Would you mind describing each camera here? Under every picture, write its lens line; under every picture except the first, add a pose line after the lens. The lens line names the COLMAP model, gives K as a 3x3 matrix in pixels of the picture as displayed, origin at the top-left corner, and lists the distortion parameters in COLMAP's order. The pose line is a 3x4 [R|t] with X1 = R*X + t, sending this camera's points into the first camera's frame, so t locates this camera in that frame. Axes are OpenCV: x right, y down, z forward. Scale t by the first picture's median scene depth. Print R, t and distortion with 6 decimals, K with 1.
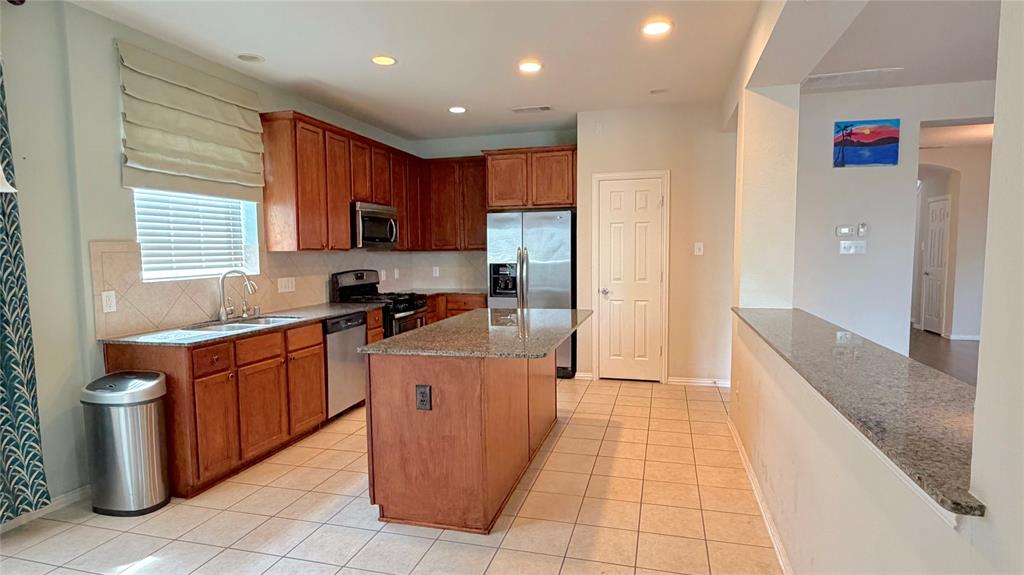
lens RADIAL K [[546.9, 0, 508.7], [0, 546.9, 290.9], [0, 0, 1]] dist [0.005501, 0.000449]
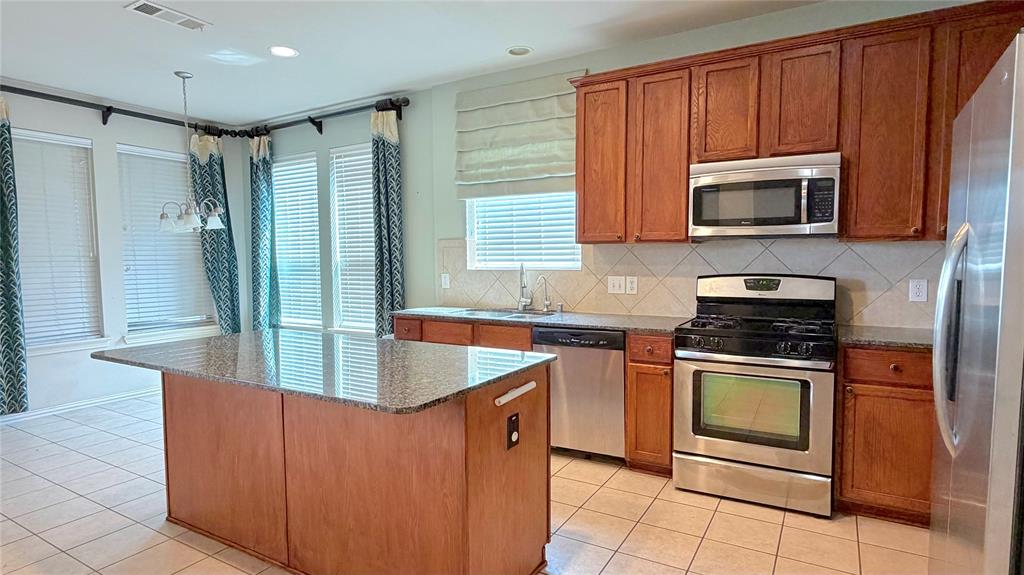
lens RADIAL K [[546.9, 0, 510.1], [0, 546.9, 288.8], [0, 0, 1]] dist [0.005501, 0.000449]
pose [[-0.259080, 0.077032, -0.962779, 0.431592], [-0.060454, 0.993567, 0.095763, -0.074333], [0.963962, 0.083014, -0.252756, 1.047280]]
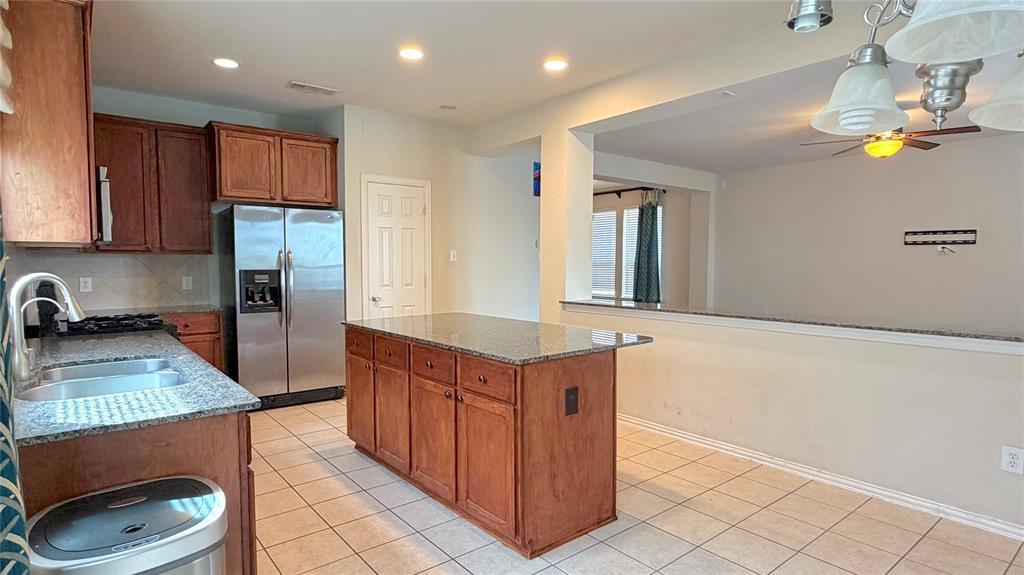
lens RADIAL K [[546.9, 0, 513.0], [0, 546.9, 291.1], [0, 0, 1]] dist [0.005501, 0.000449]
pose [[0.577759, -0.032132, 0.815575, -0.580339], [0.054520, 0.998512, 0.000718, 0.000109], [-0.814385, 0.044051, 0.578651, 0.316824]]
